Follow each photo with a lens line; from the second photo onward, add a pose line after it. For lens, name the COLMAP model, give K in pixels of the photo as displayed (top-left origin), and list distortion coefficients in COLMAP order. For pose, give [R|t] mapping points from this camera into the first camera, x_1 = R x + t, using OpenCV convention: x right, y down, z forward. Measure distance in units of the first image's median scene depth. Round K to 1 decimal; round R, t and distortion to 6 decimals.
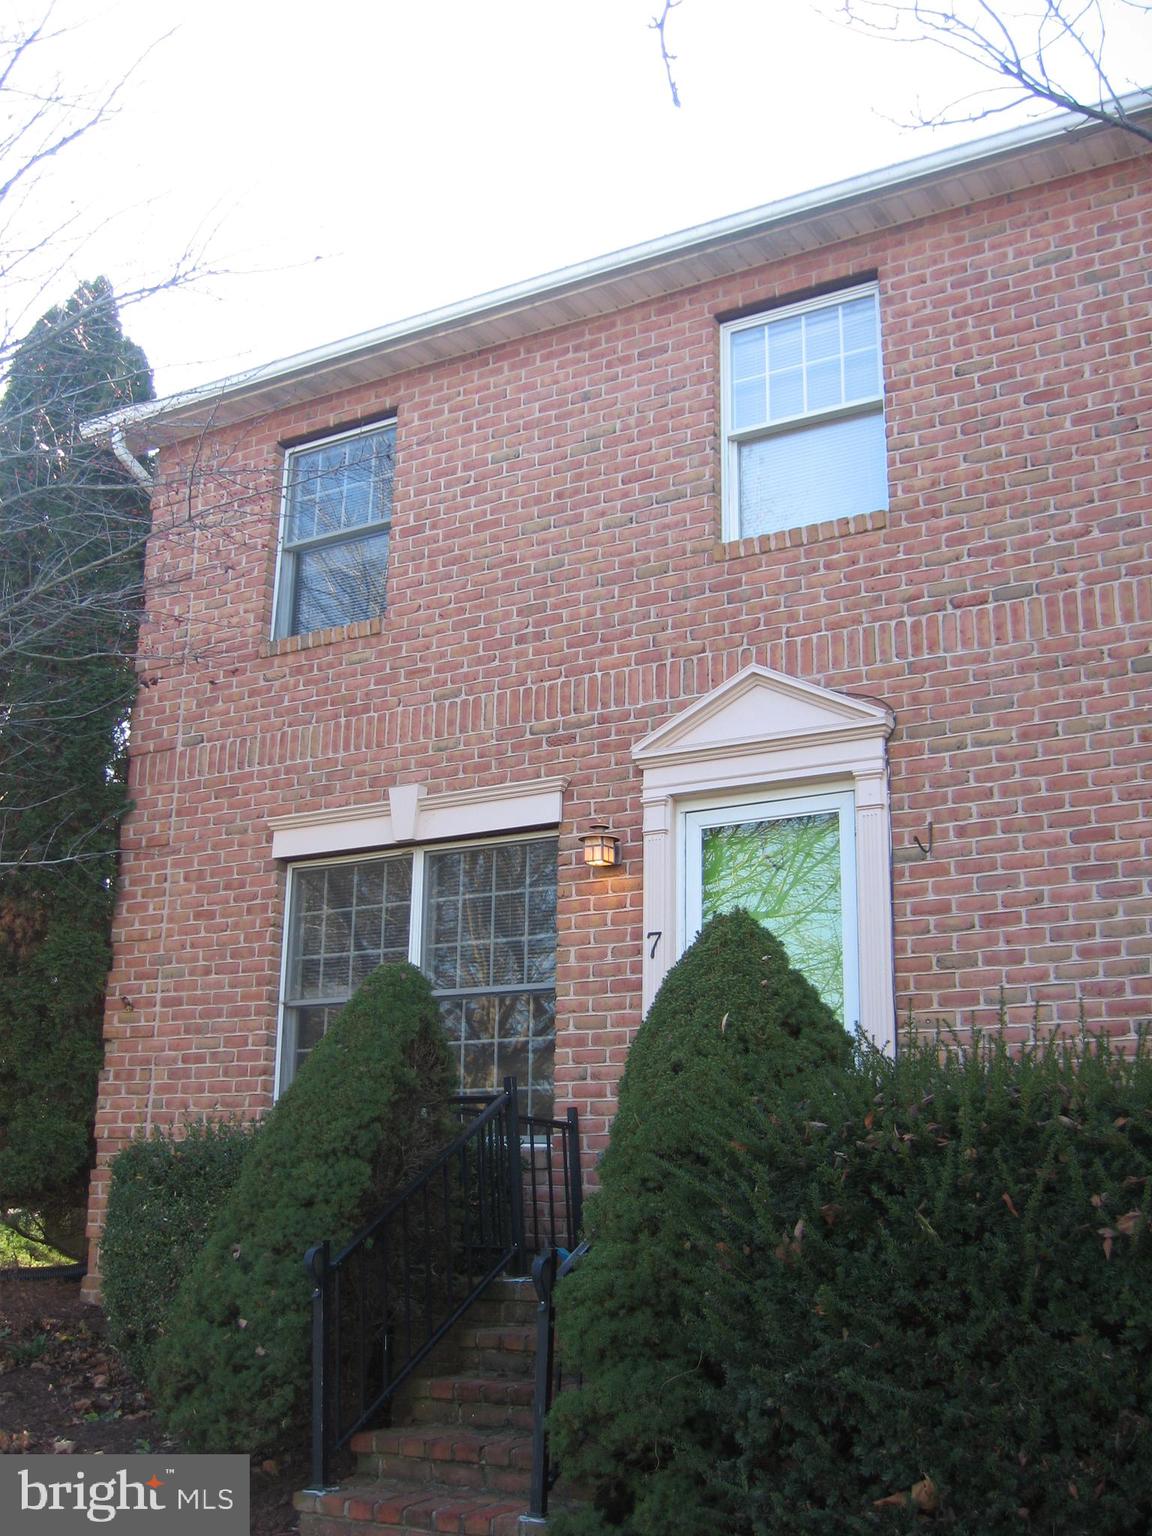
lens RADIAL K [[1712.3, 0, 576.9], [0, 1712.3, 767.8], [0, 0, 1]] dist [-0.073339, 0.000000]
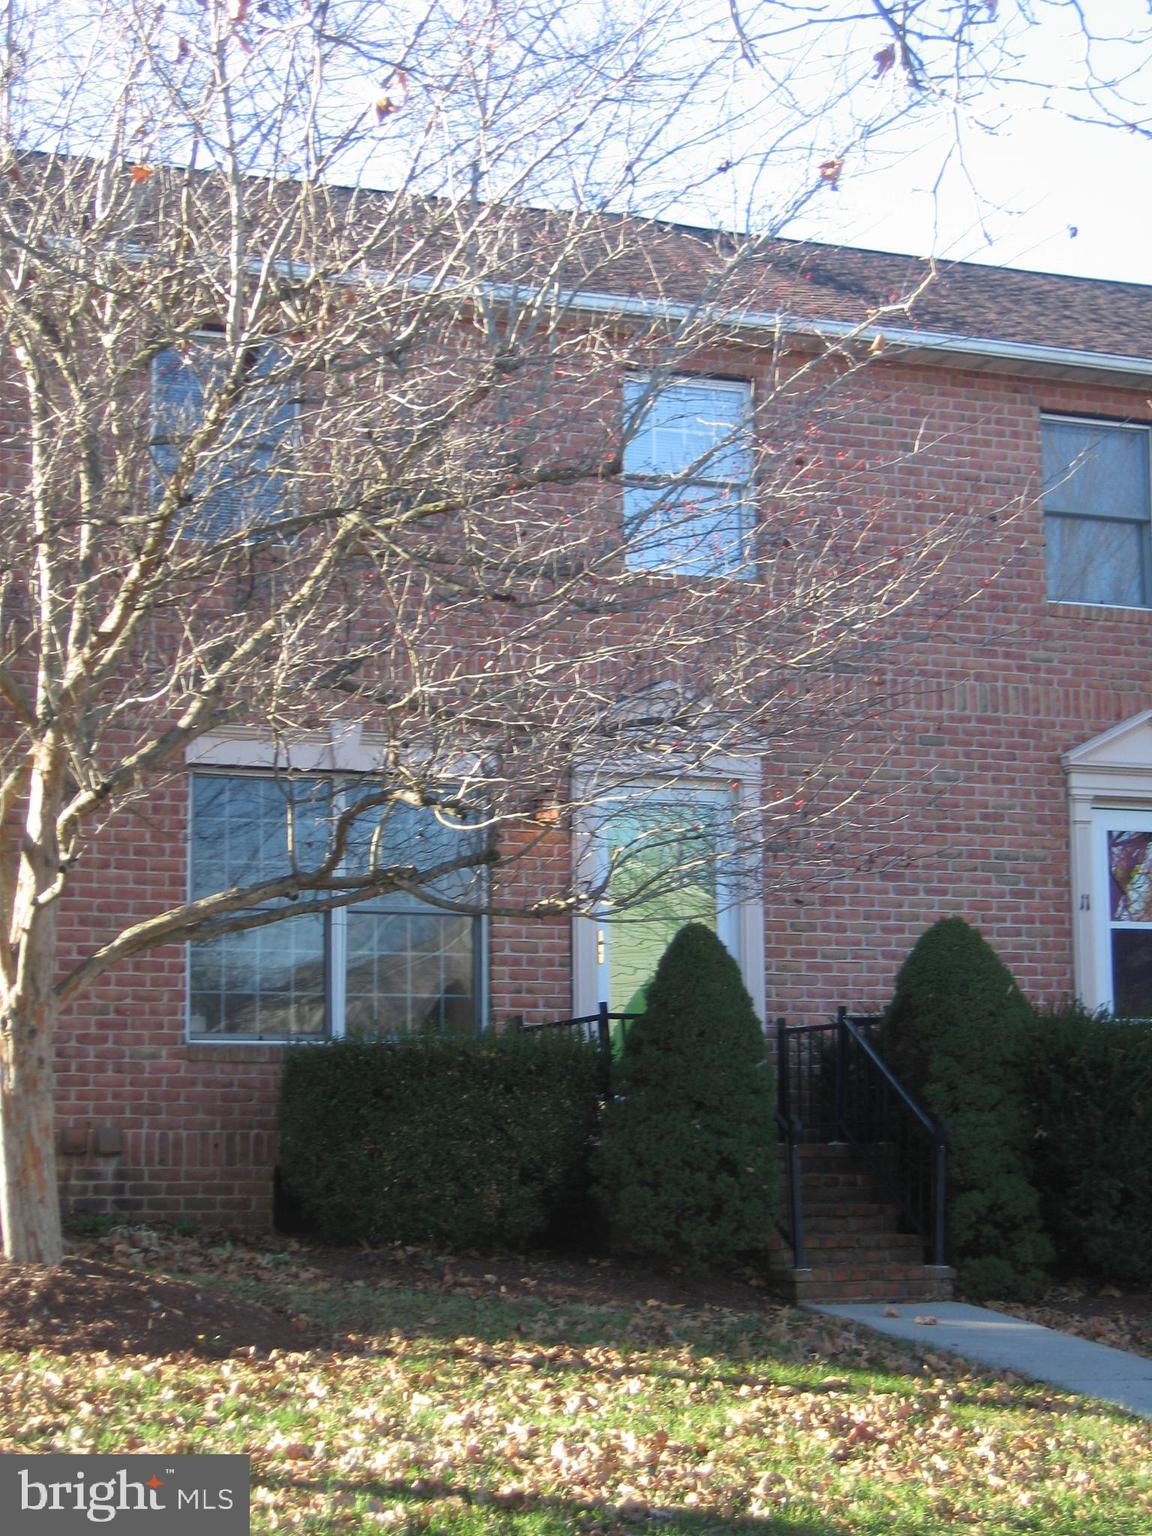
lens RADIAL K [[2719.8, 0, 575.6], [0, 2719.8, 767.8], [0, 0, 1]] dist [0.019554, 0.000000]
pose [[0.625299, 0.096438, 0.774403, -1.689154], [-0.193513, 0.980503, 0.034150, -0.058590], [-0.756011, -0.171211, 0.631770, -0.275788]]
